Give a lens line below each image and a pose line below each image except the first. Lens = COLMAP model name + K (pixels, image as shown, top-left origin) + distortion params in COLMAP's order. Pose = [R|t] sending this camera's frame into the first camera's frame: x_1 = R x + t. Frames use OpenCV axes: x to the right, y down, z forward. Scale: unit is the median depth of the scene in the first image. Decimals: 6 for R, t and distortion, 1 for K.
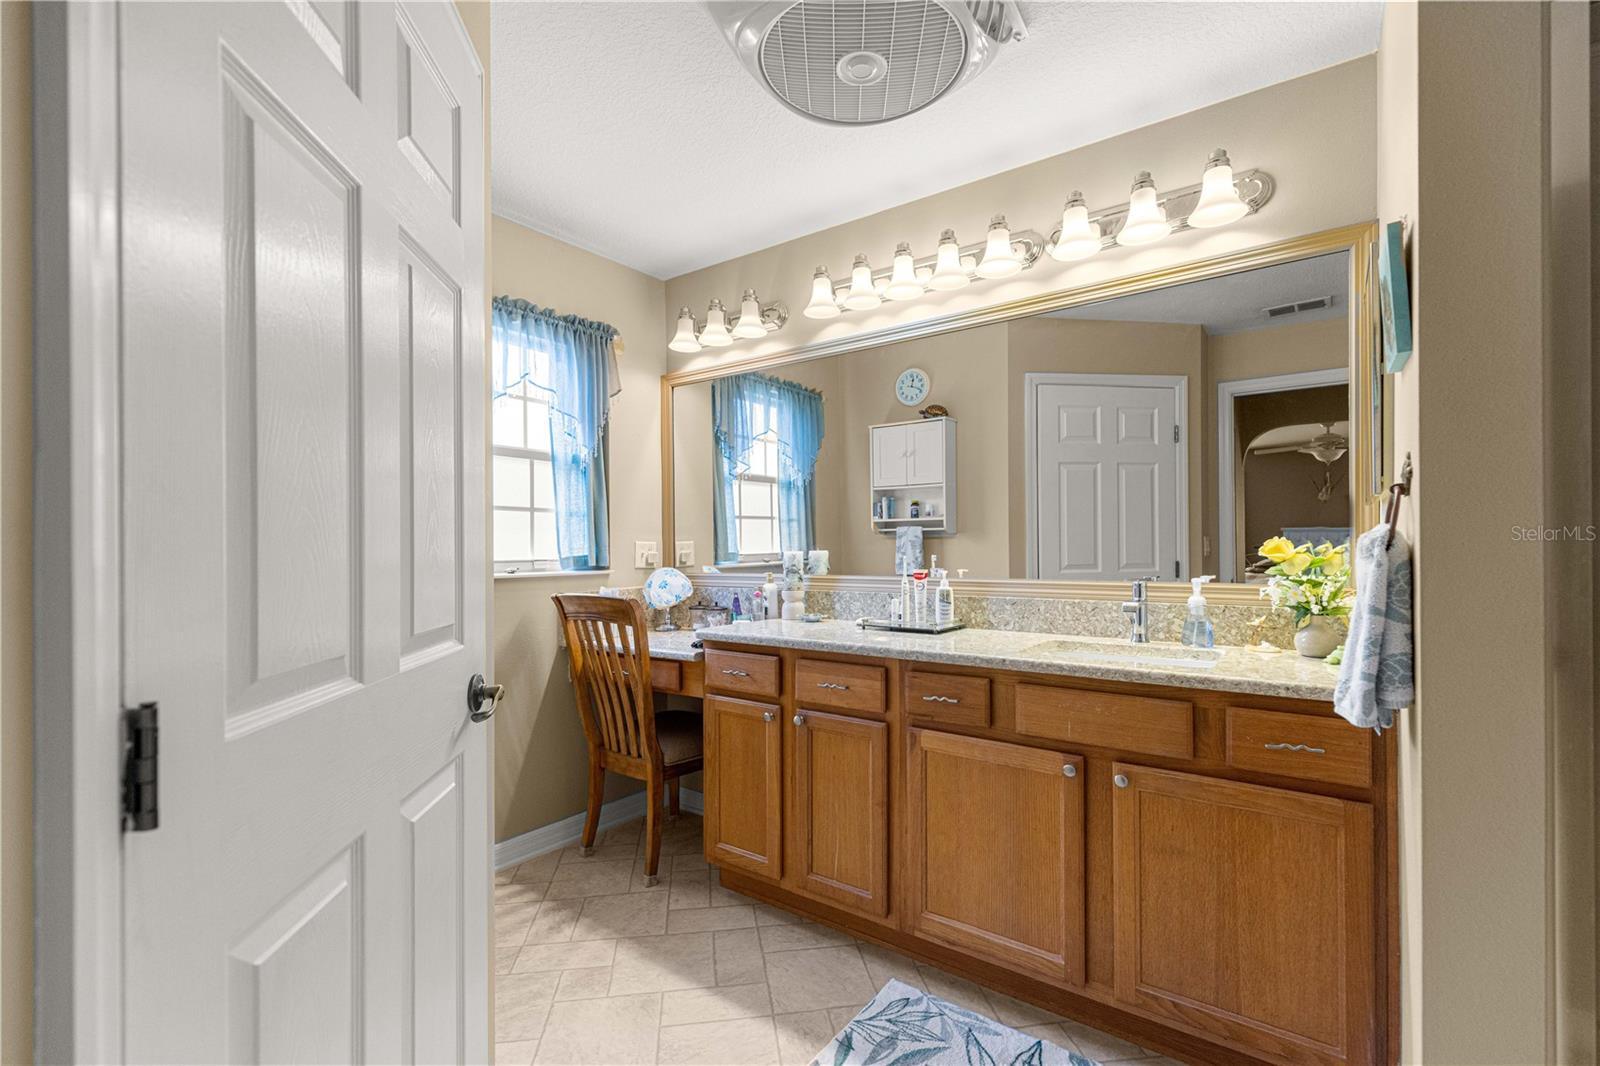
lens RADIAL K [[722.5, 0, 800.6], [0, 722.5, 544.4], [0, 0, 1]] dist [0.002496, 0.000228]
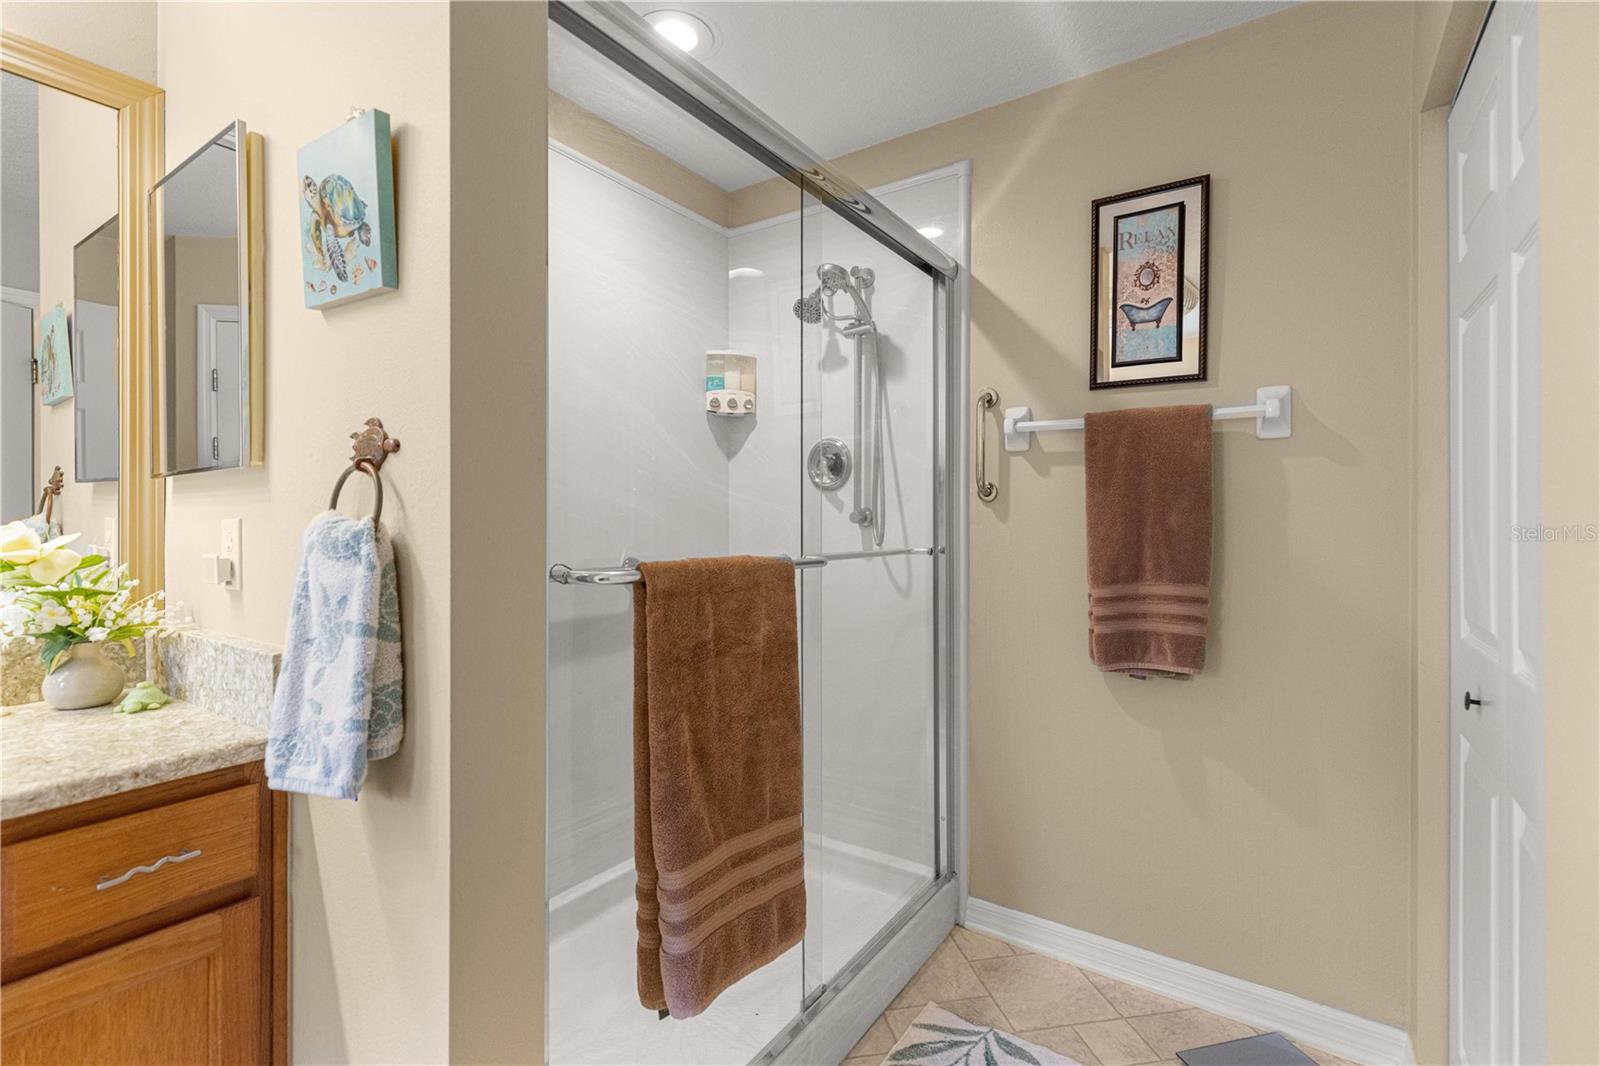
lens RADIAL K [[722.5, 0, 801.1], [0, 722.5, 522.9], [0, 0, 1]] dist [0.002496, 0.000228]
pose [[-0.063930, 0.007293, 0.997928, 0.031069], [-0.009969, 0.999919, -0.007946, -0.012756], [-0.997905, -0.010456, -0.063852, 0.499739]]
